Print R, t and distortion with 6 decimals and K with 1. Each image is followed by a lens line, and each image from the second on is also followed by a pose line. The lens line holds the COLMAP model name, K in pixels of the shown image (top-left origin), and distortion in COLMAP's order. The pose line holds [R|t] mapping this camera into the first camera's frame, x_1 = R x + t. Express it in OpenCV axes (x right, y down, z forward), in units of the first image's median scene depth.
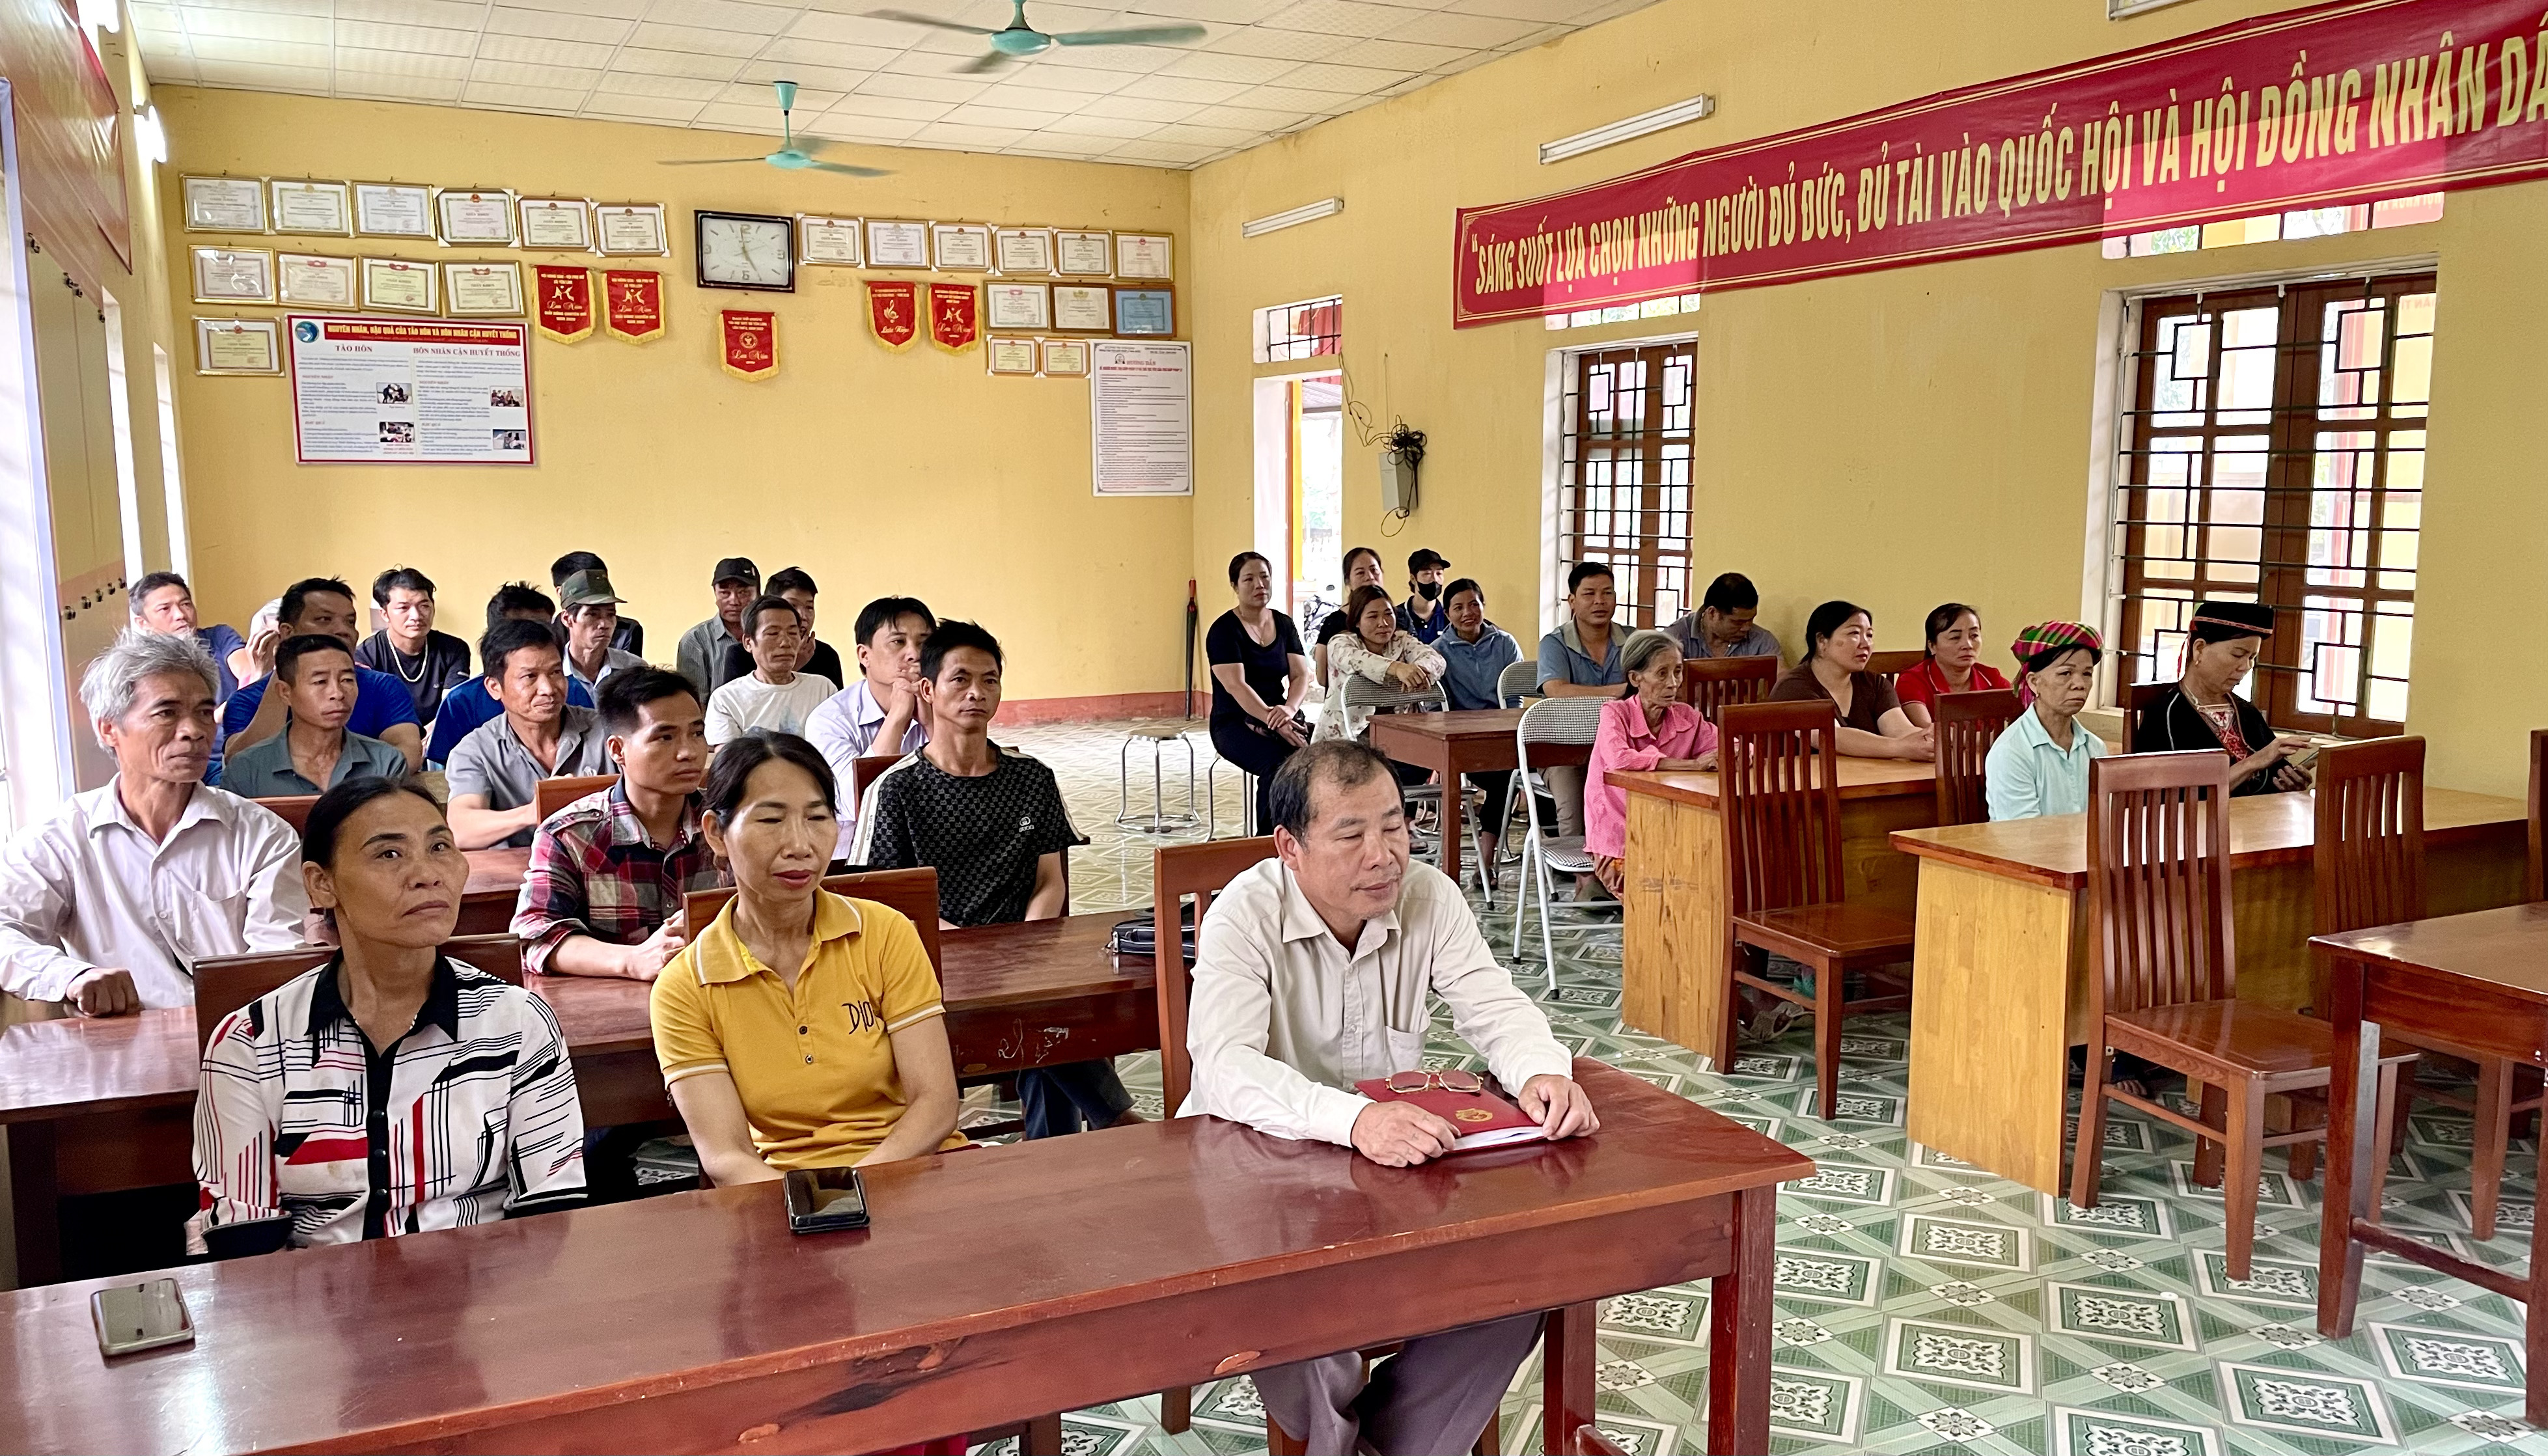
lens RADIAL K [[1865.5, 0, 1271.0], [0, 1865.5, 724.8], [0, 0, 1]] dist [0.003606, 0.000723]
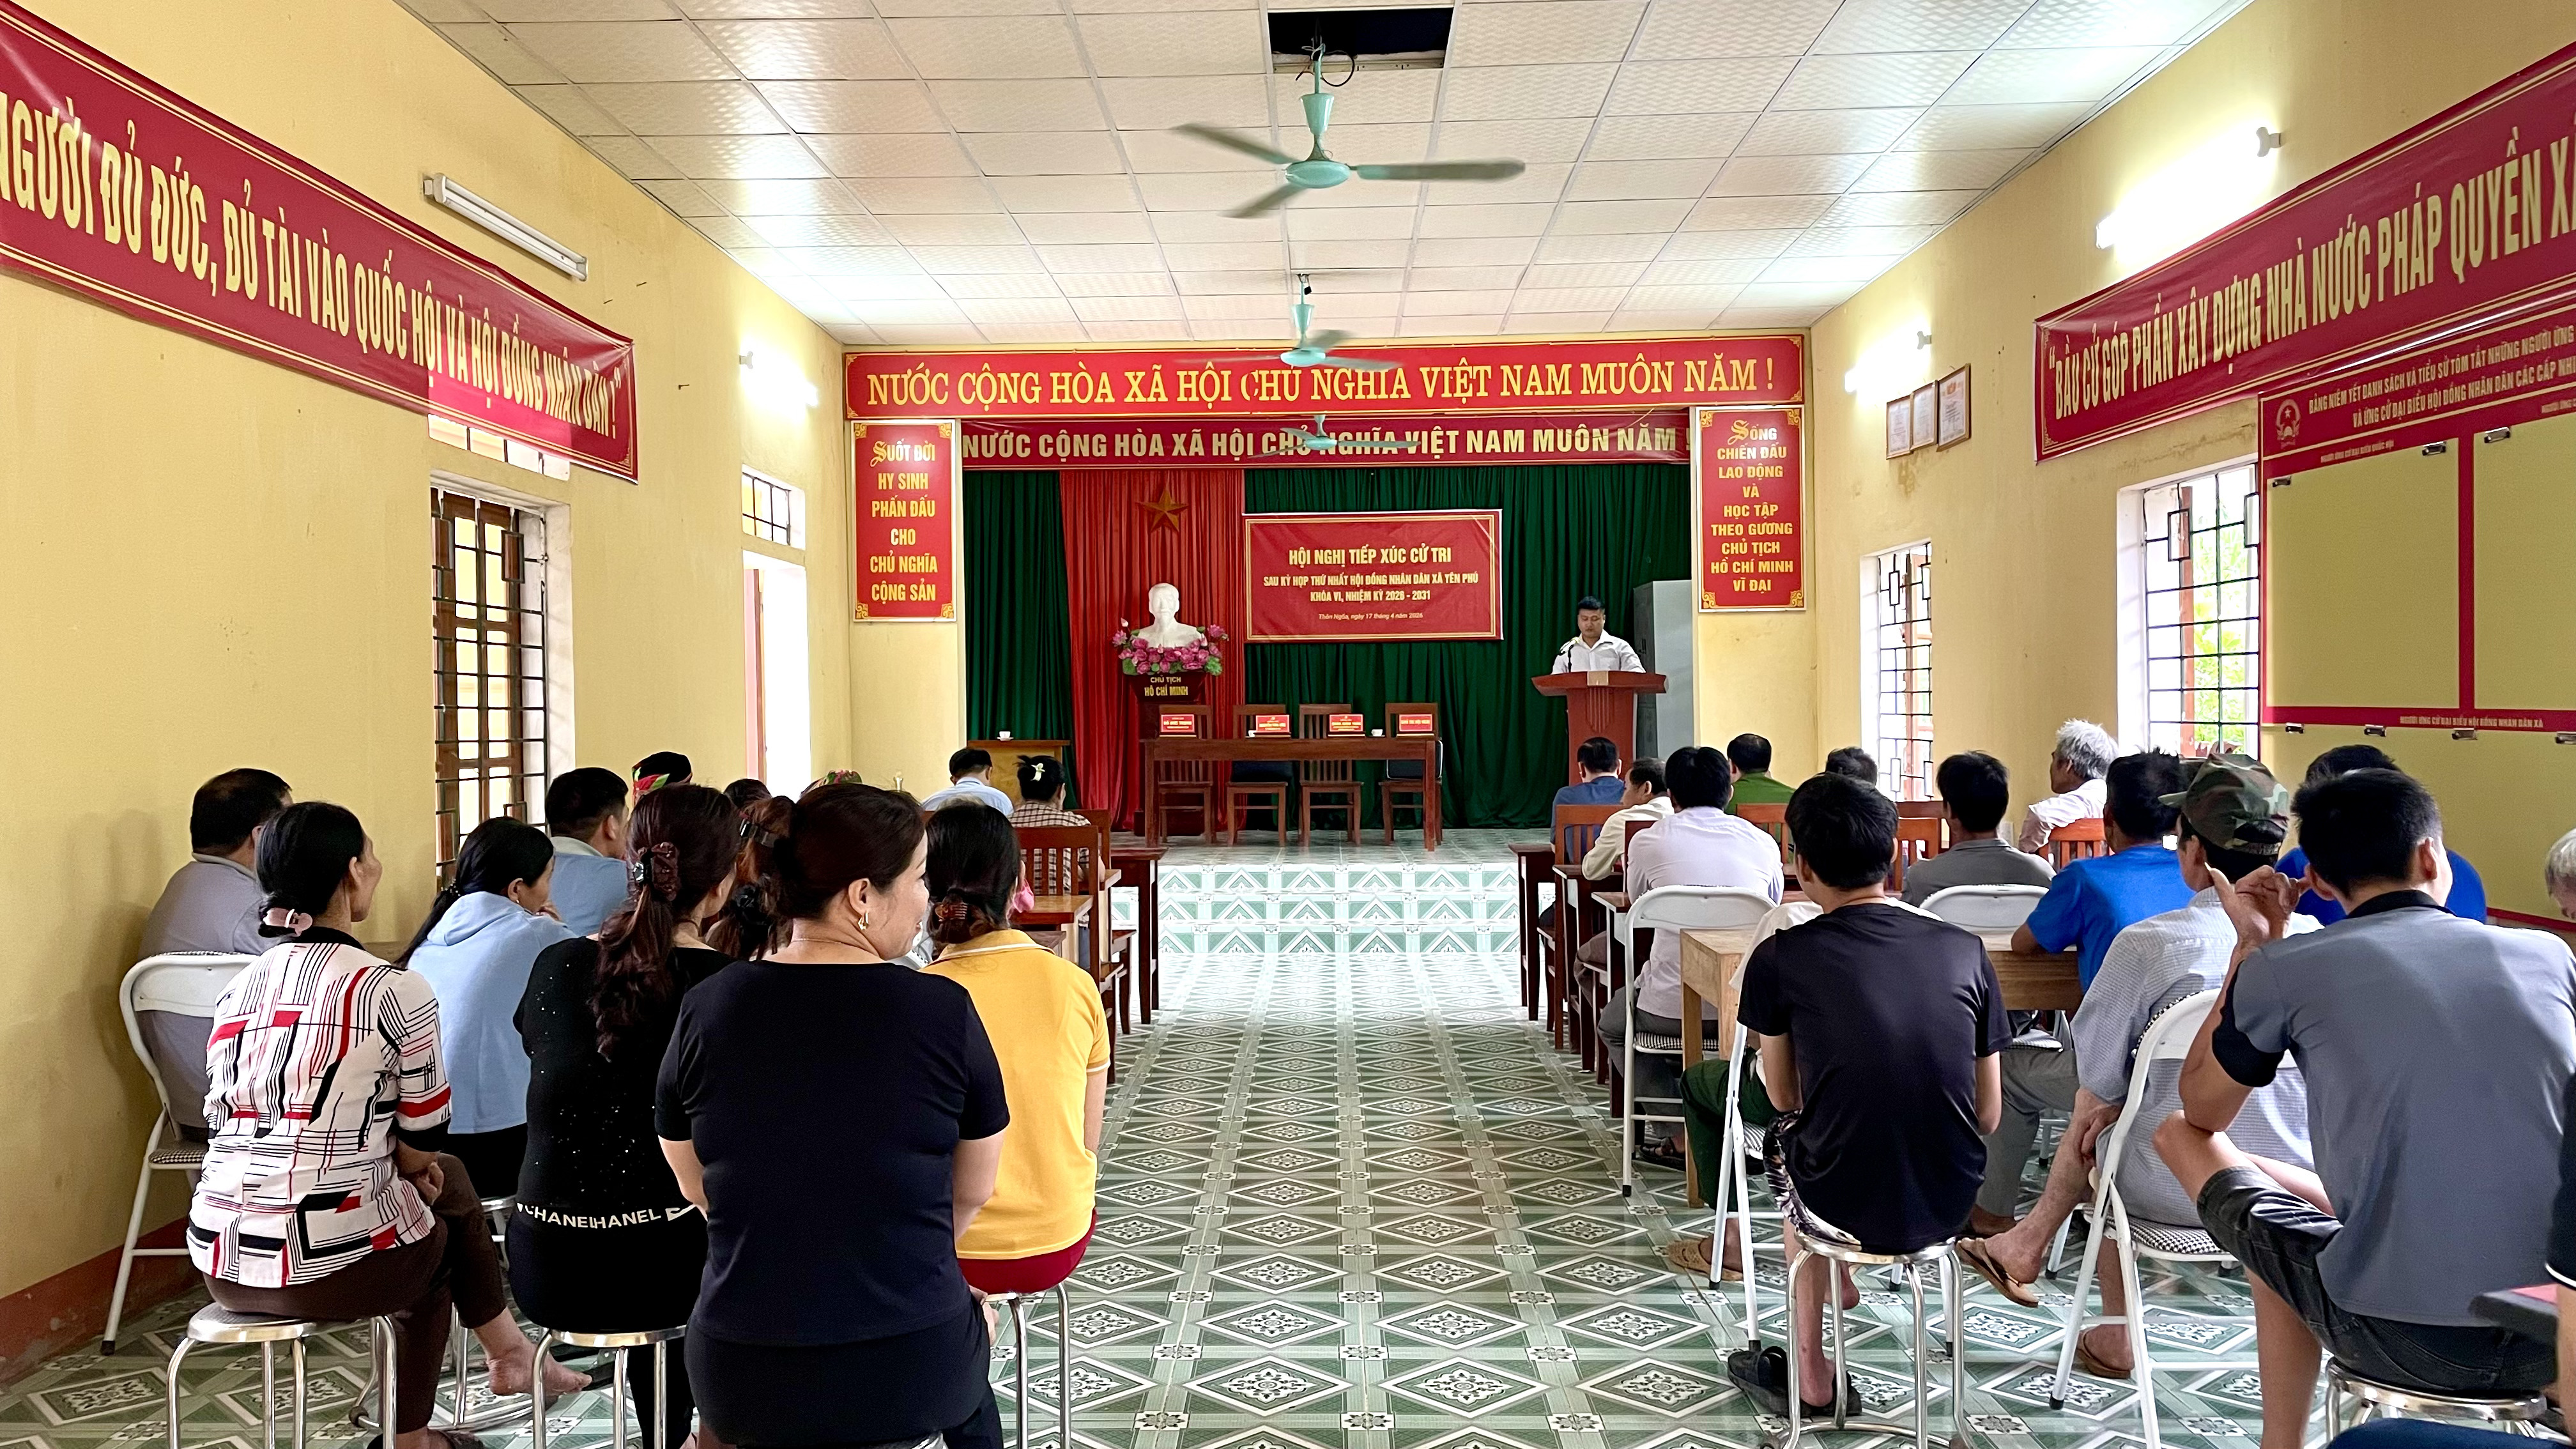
lens RADIAL K [[2022.6, 0, 1286.5], [0, 2022.6, 722.1], [0, 0, 1]] dist [-0.006801, -0.002487]
pose [[-0.890641, 0.006259, 0.454663, -0.437834], [0.065230, 0.991322, 0.114132, -0.197946], [-0.450003, 0.131309, -0.883321, 1.791891]]
